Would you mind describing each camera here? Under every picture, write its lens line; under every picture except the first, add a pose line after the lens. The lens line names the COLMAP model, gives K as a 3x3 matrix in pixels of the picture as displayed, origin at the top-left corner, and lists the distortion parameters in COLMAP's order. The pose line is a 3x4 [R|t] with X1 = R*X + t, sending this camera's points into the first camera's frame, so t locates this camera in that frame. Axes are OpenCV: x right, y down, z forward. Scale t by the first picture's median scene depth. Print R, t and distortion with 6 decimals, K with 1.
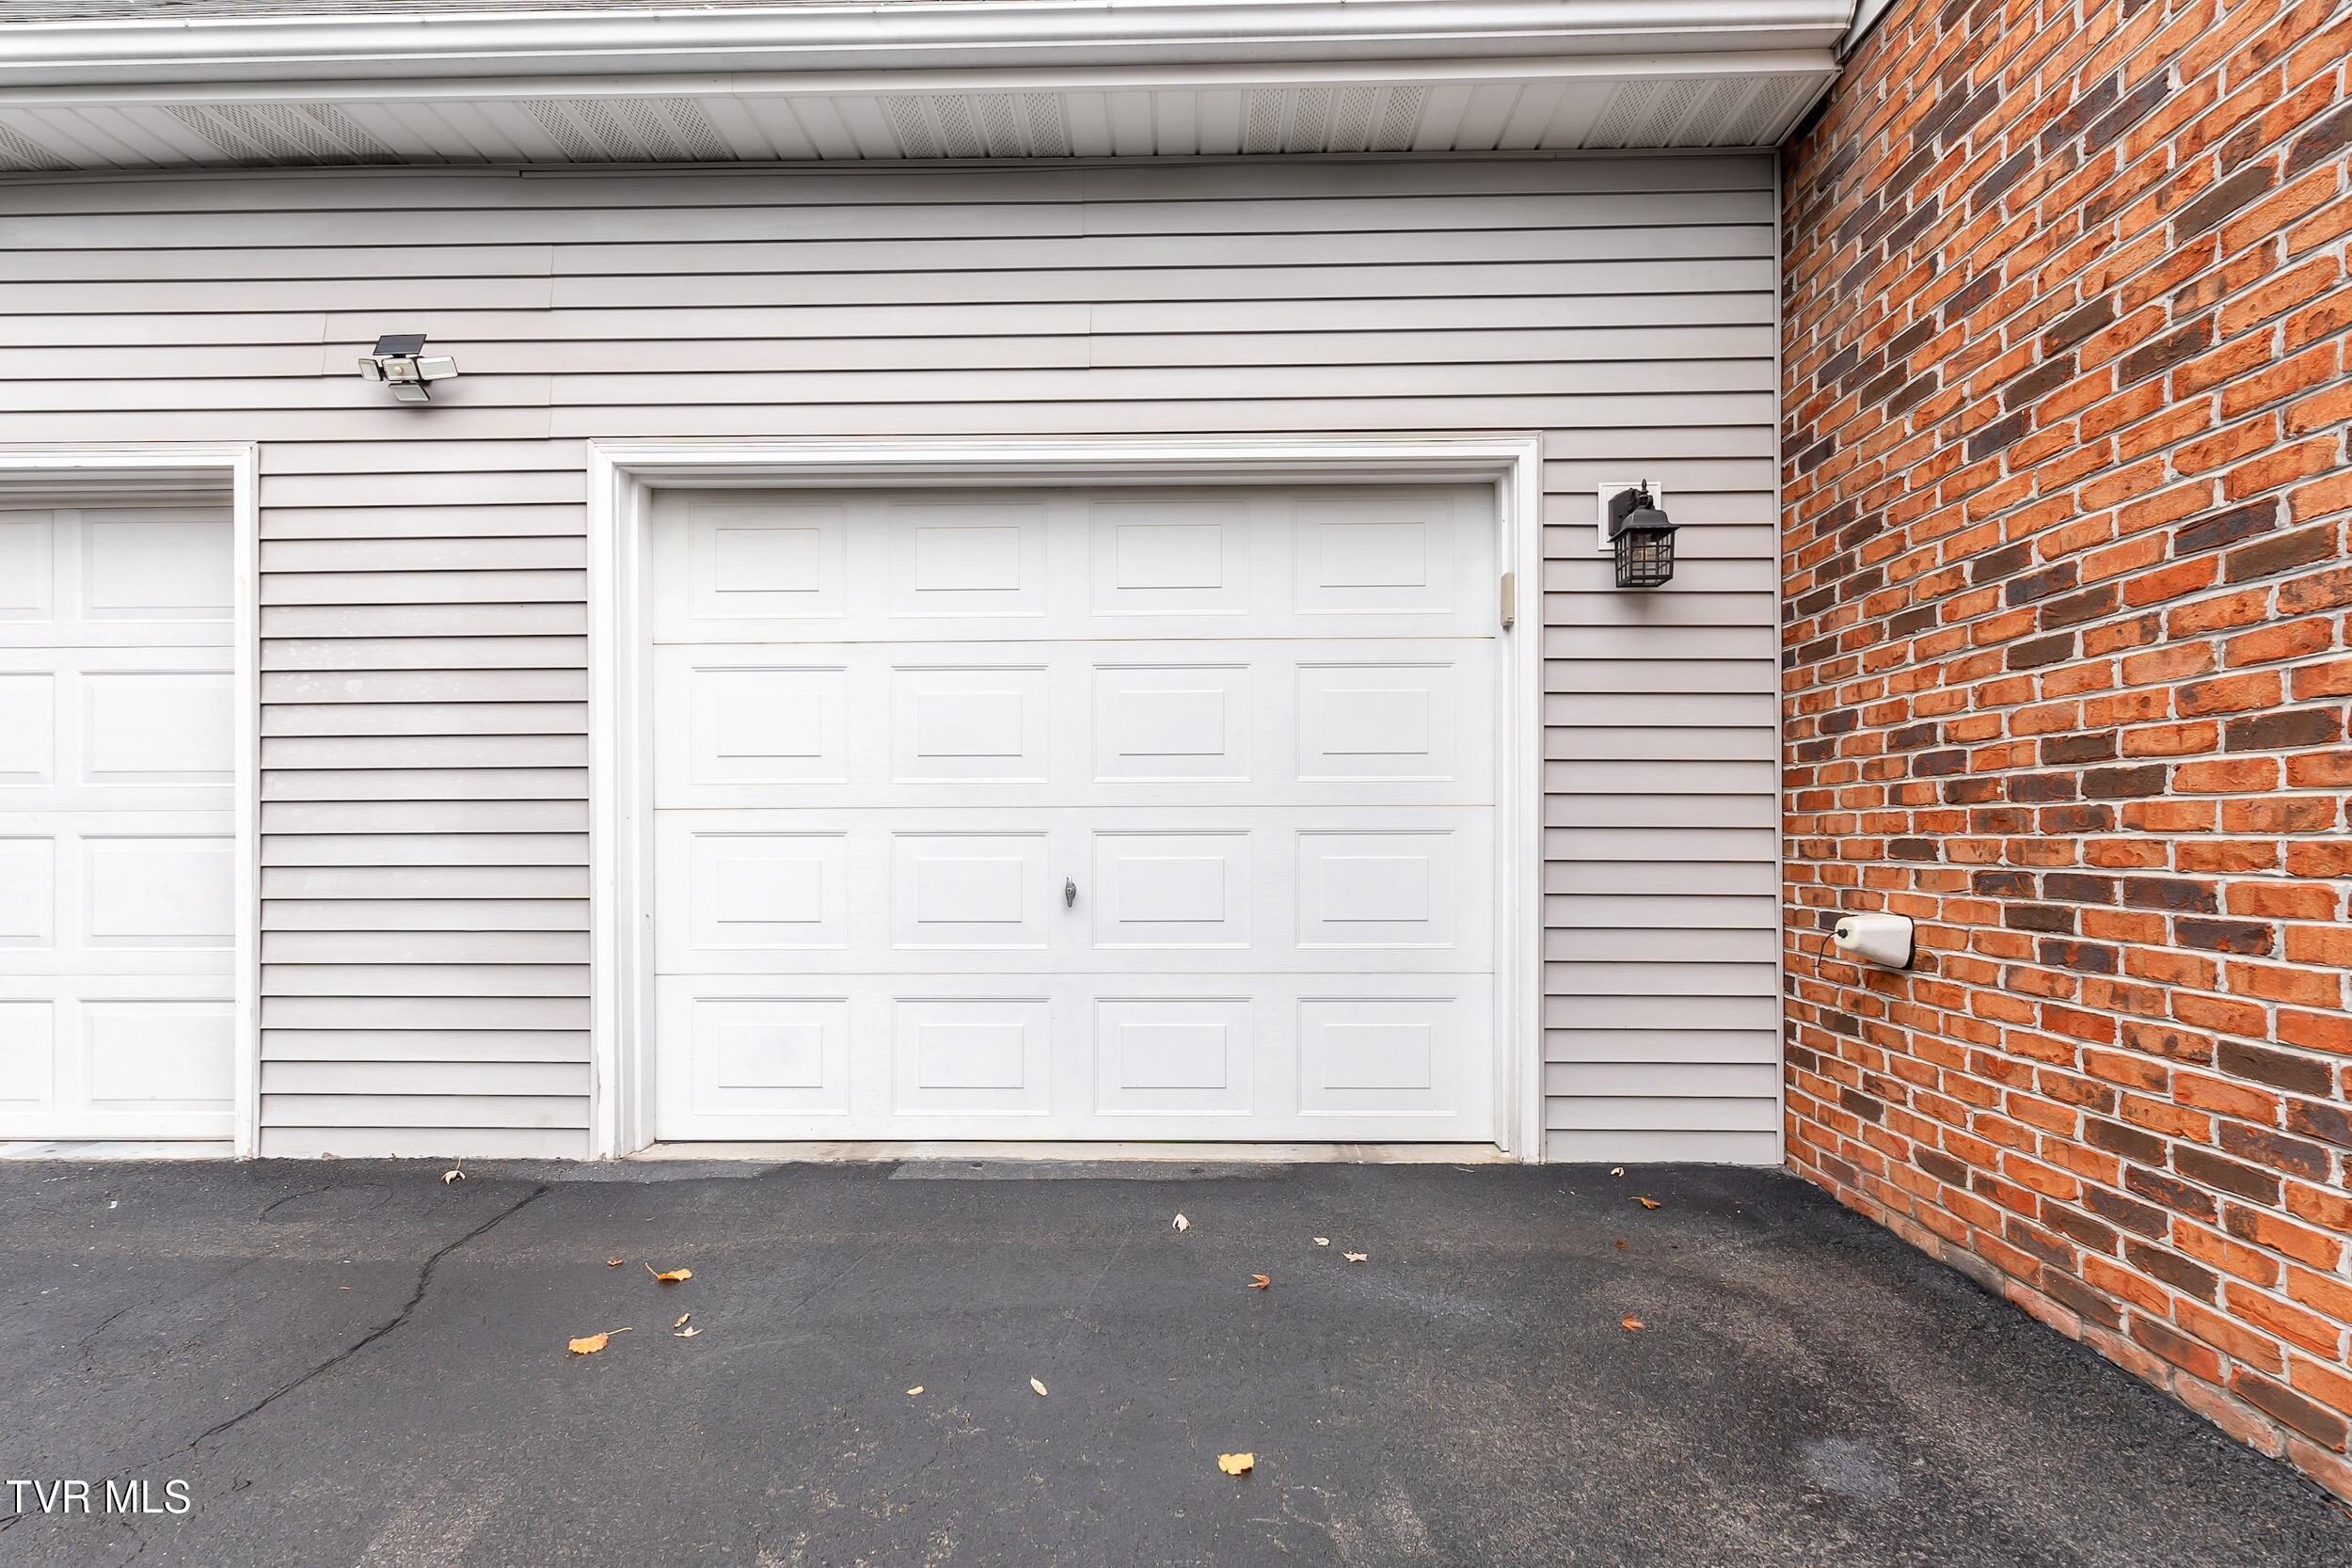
lens RADIAL K [[1124.3, 0, 1169.8], [0, 1124.3, 829.9], [0, 0, 1]] dist [0.001633, 0.000470]
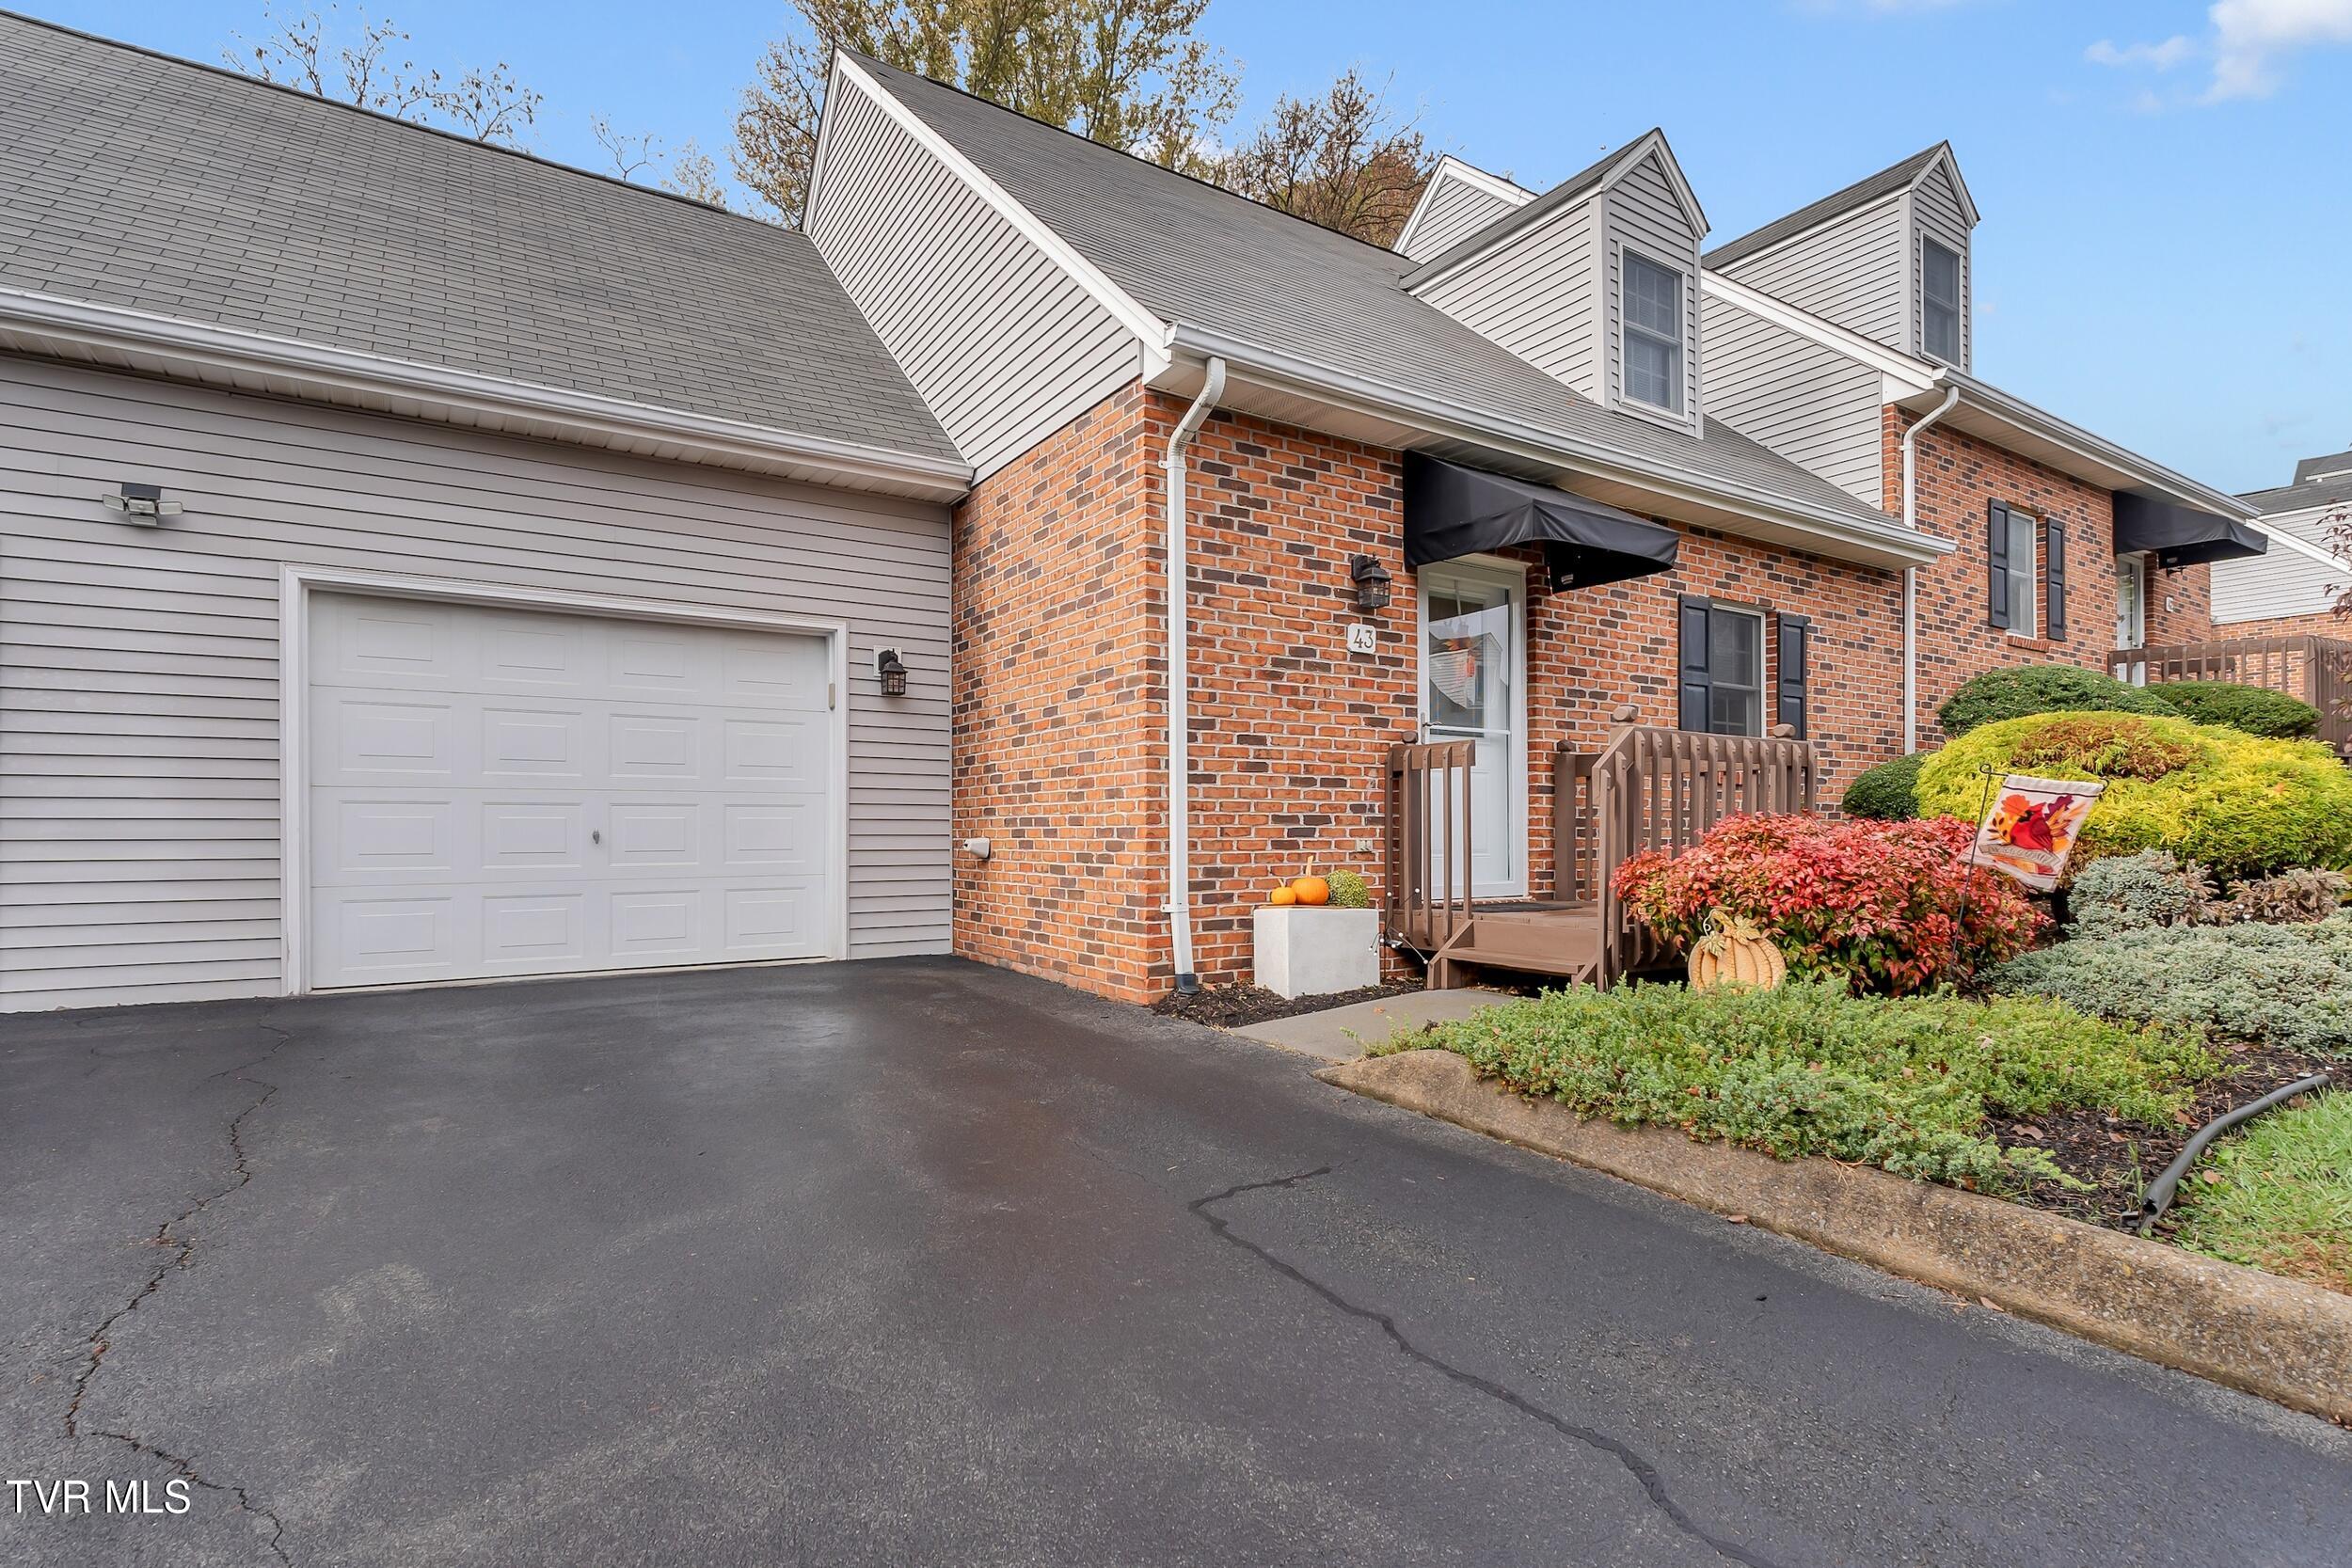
lens RADIAL K [[1124.3, 0, 1172.9], [0, 1124.3, 829.5], [0, 0, 1]] dist [0.001633, 0.000470]
pose [[0.822277, 0.000162, 0.569087, -0.384475], [0.000443, 0.999999, -0.000925, 0.049968], [-0.569087, 0.001013, 0.822277, -1.127166]]
